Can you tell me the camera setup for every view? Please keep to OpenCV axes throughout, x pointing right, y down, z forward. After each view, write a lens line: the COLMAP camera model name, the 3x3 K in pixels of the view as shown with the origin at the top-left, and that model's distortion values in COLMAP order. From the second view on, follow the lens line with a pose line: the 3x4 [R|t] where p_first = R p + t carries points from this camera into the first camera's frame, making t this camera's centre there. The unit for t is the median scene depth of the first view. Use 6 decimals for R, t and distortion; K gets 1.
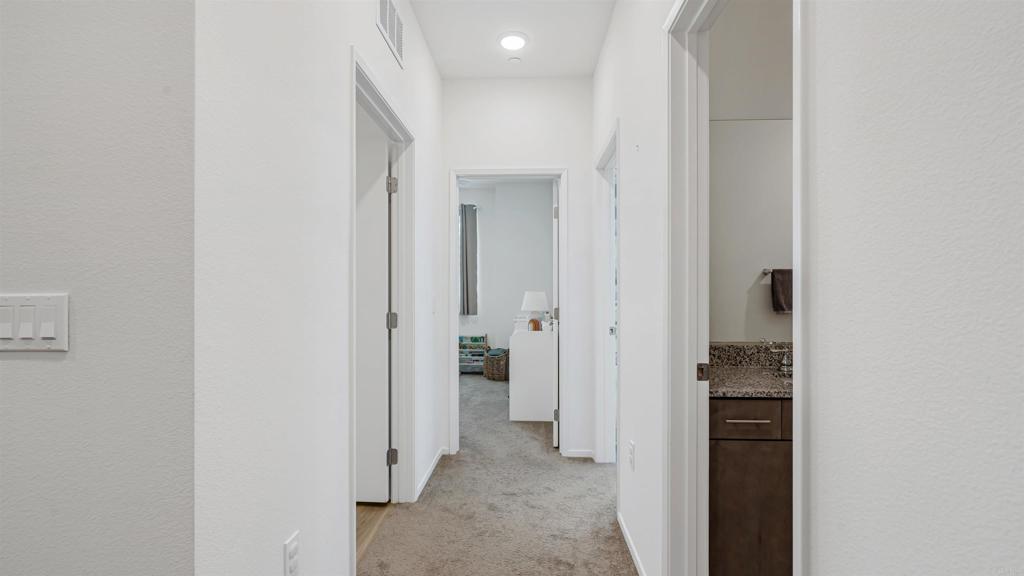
lens RADIAL K [[462.3, 0, 511.6], [0, 462.3, 287.0], [0, 0, 1]] dist [-0.003870, 0.001978]
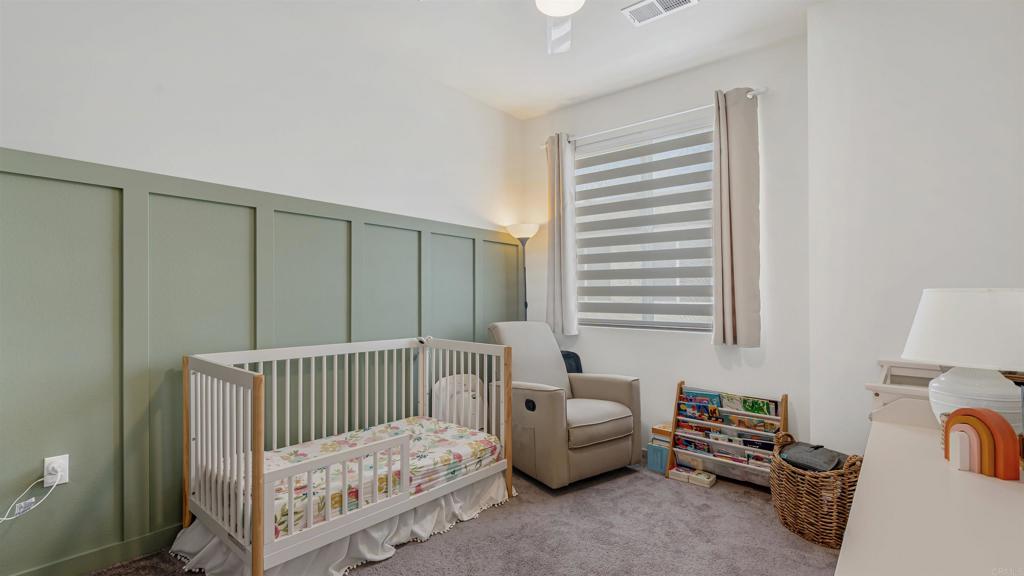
lens RADIAL K [[462.3, 0, 506.8], [0, 462.3, 287.5], [0, 0, 1]] dist [-0.003870, 0.001978]
pose [[0.788362, -0.003748, -0.615201, 0.003516], [0.000843, 0.999987, -0.005013, 0.007512], [0.615212, 0.003434, 0.788355, 0.530672]]
